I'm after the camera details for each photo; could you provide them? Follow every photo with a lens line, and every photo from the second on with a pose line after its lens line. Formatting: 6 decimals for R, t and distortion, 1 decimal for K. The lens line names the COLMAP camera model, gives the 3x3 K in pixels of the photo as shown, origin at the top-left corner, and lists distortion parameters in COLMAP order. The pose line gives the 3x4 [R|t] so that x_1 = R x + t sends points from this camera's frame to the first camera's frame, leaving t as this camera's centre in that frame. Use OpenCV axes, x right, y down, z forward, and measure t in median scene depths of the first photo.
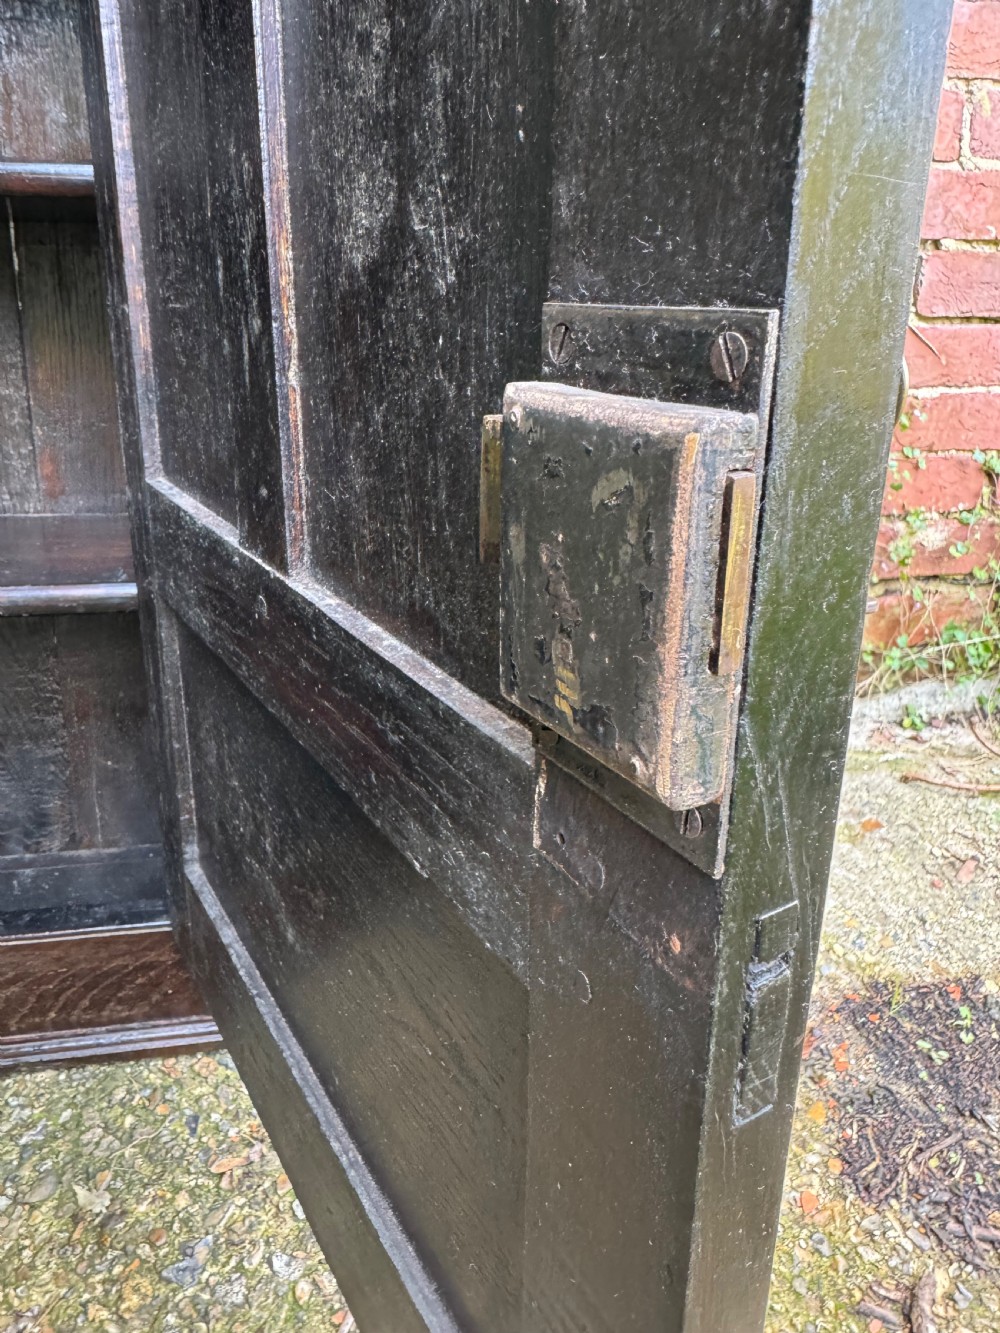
lens RADIAL K [[954.6, 0, 511.6], [0, 954.6, 607.2], [0, 0, 1]] dist [-0.013220, -0.004797]
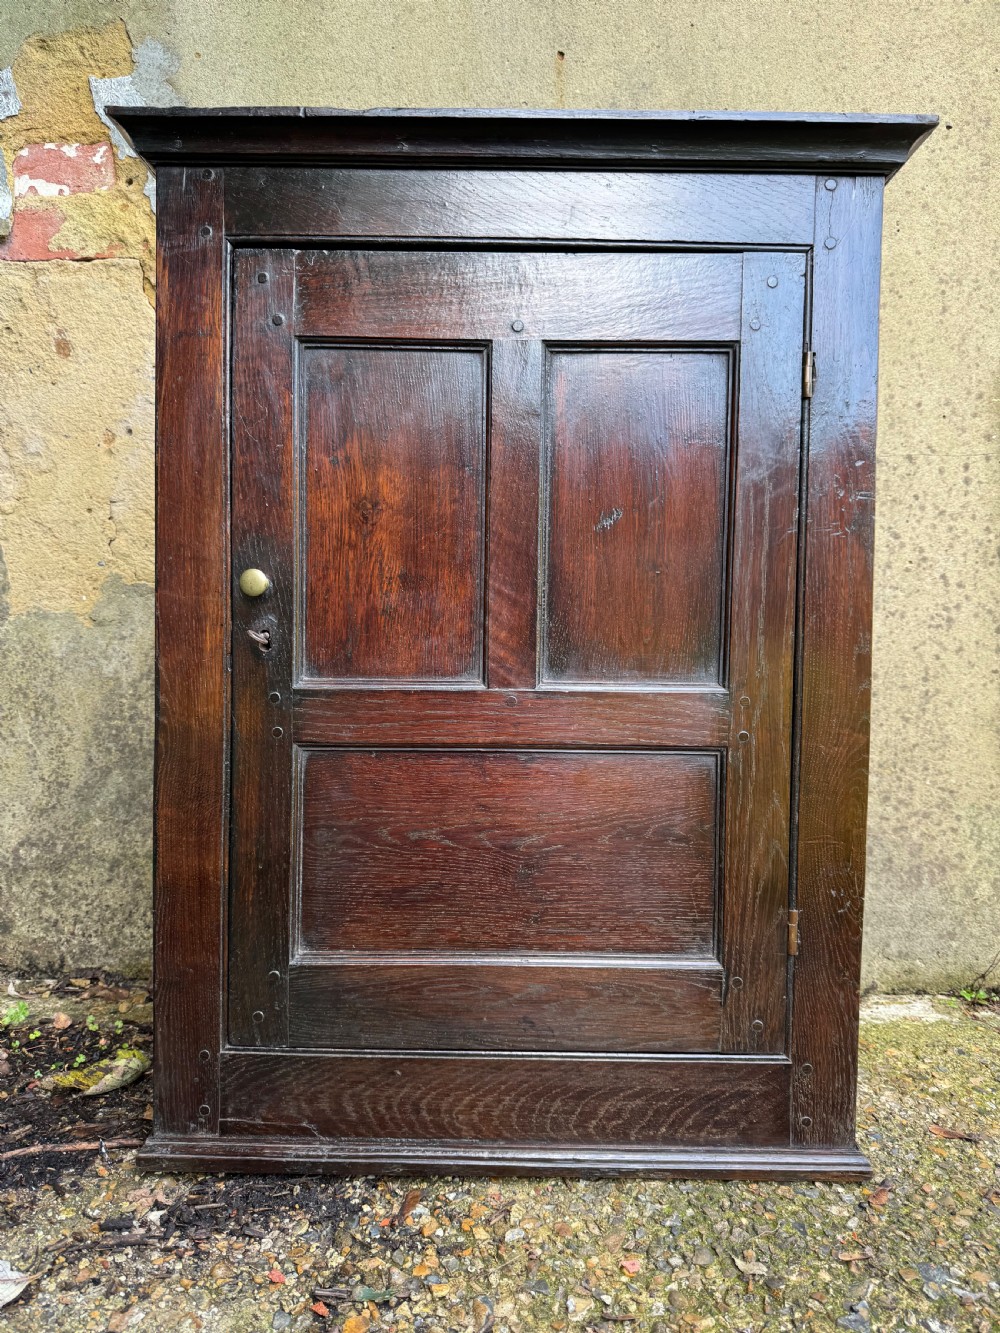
lens RADIAL K [[954.6, 0, 493.3], [0, 954.6, 676.4], [0, 0, 1]] dist [-0.013220, -0.004797]
pose [[0.980556, -0.001185, -0.196234, -0.475159], [-0.051778, 0.962982, -0.264545, 0.205592], [0.189283, 0.269562, 0.944197, -0.397327]]
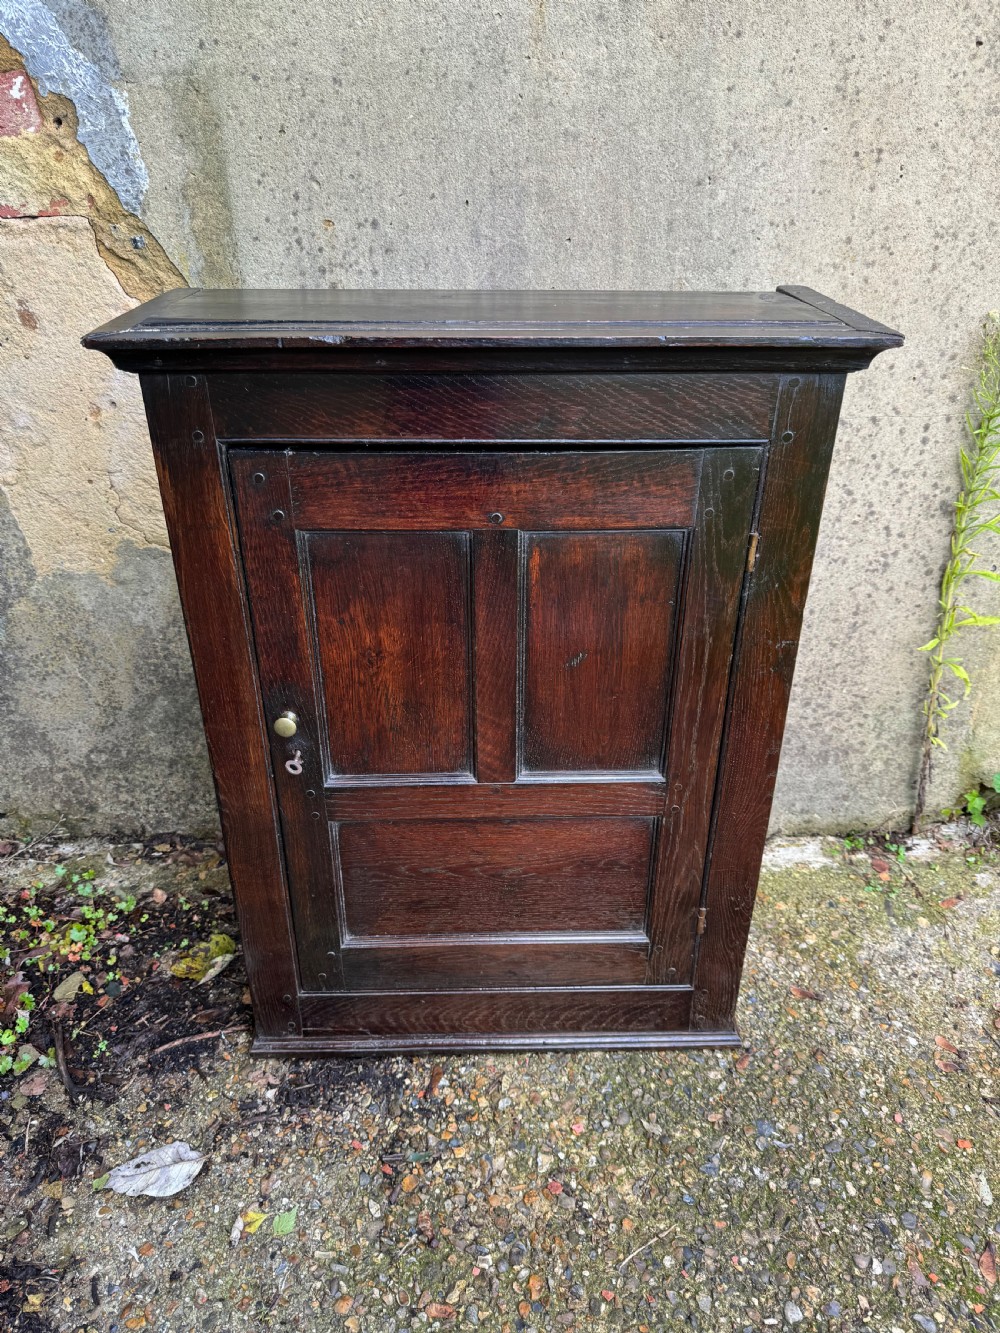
lens RADIAL K [[954.6, 0, 500.6], [0, 954.6, 673.0], [0, 0, 1]] dist [-0.013220, -0.004797]
pose [[0.985266, 0.063231, -0.158913, -0.448604], [-0.029589, 0.978156, 0.205754, -0.633739], [0.168452, -0.198020, 0.965615, -0.710526]]
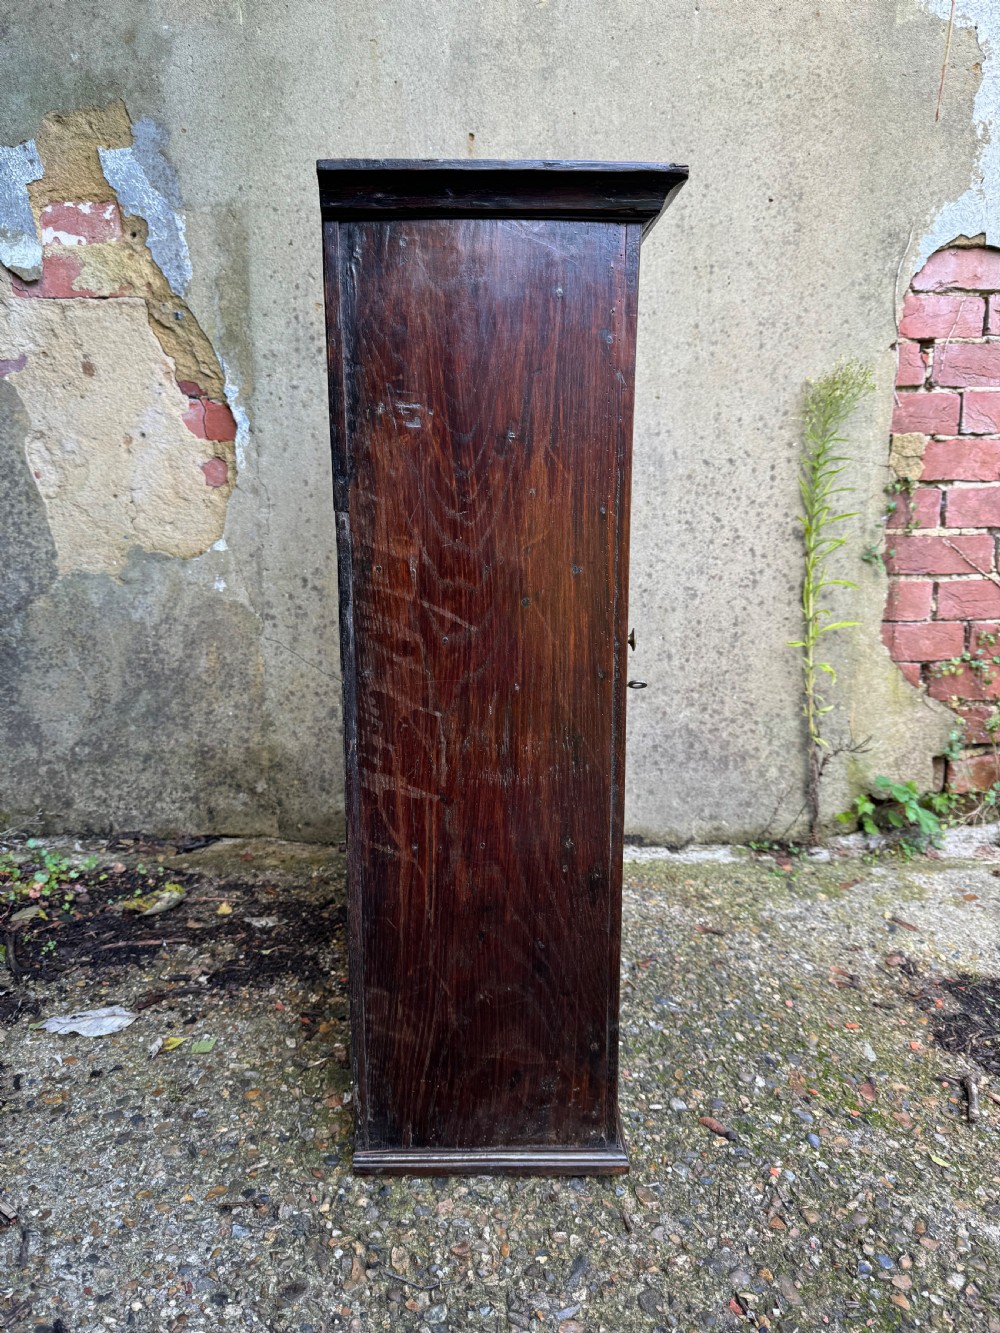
lens RADIAL K [[954.6, 0, 499.2], [0, 954.6, 675.2], [0, 0, 1]] dist [-0.013220, -0.004797]
pose [[0.986654, 0.023940, -0.161059, -0.219095], [-0.045400, 0.990354, -0.130915, 0.175222], [0.156371, 0.136480, 0.978223, -1.090929]]
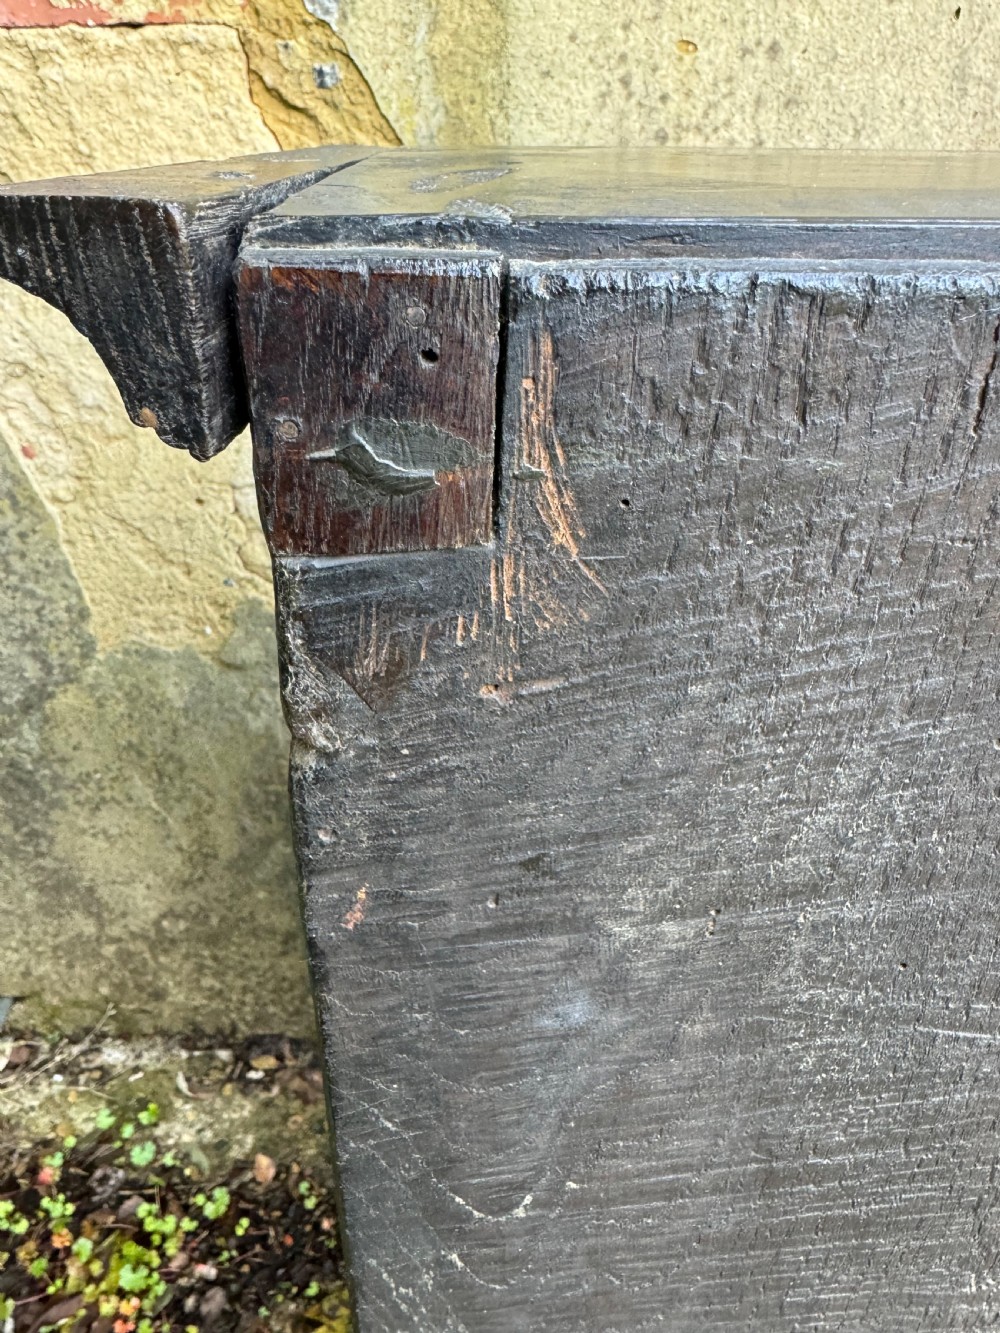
lens RADIAL K [[941.8, 0, 497.8], [0, 941.8, 590.3], [0, 0, 1]] dist [-0.014275, 0.006648]
pose [[0.977932, 0.085715, -0.190528, -1.066730], [-0.057650, 0.987268, 0.148252, -0.675435], [0.200810, -0.133996, 0.970423, 0.112162]]
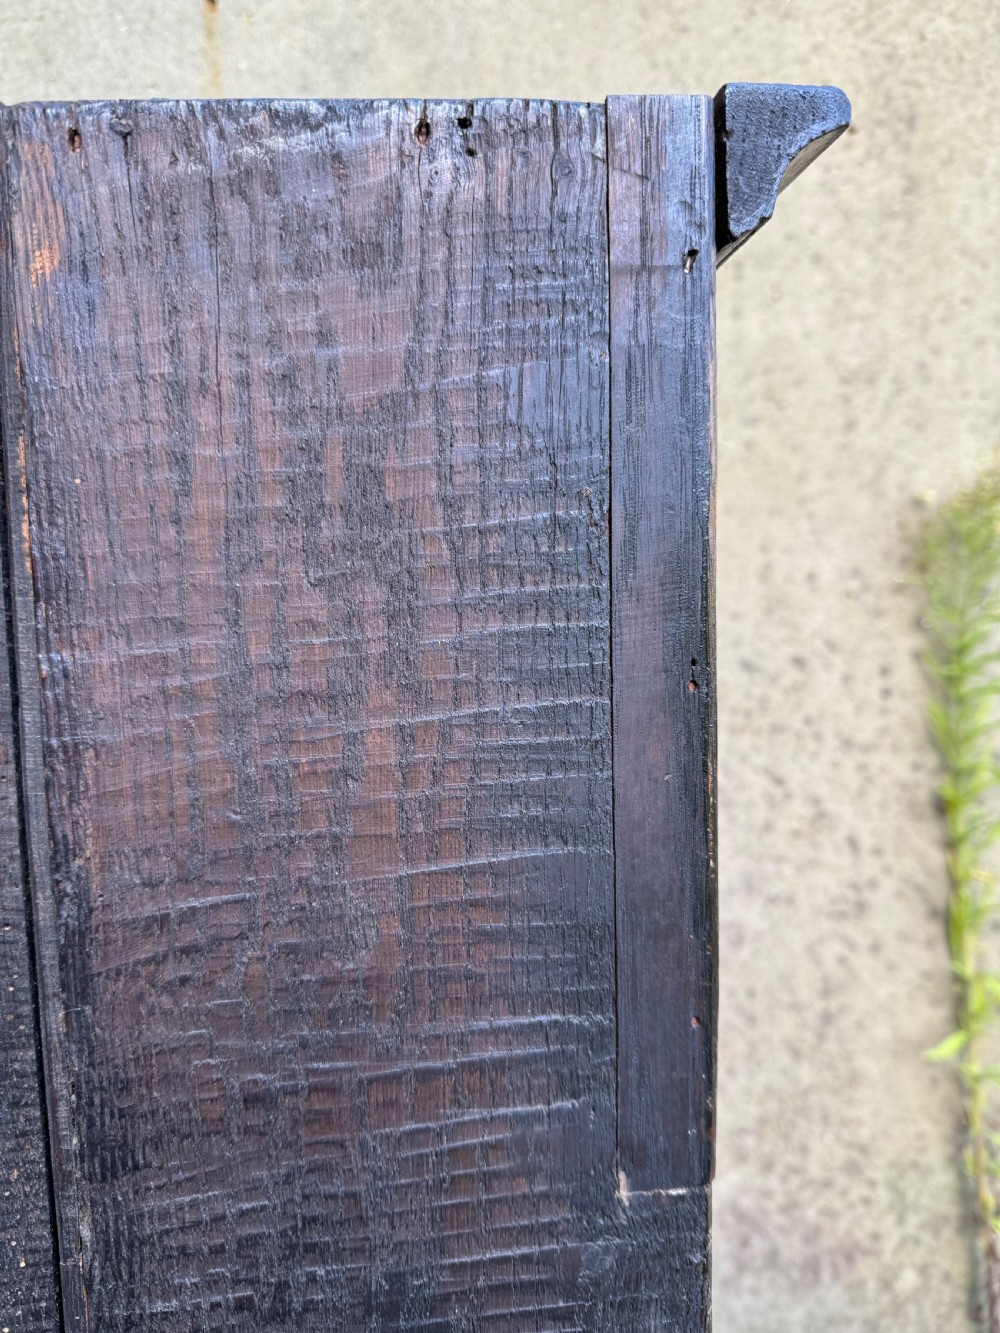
lens RADIAL K [[1009.6, 0, 512.7], [0, 1009.6, 692.3], [0, 0, 1]] dist [0.002988, -0.027174]
pose [[0.995113, -0.026487, -0.095127, -0.273675], [0.007544, 0.980930, -0.194213, -0.474485], [0.098457, 0.192546, 0.976336, 0.139934]]
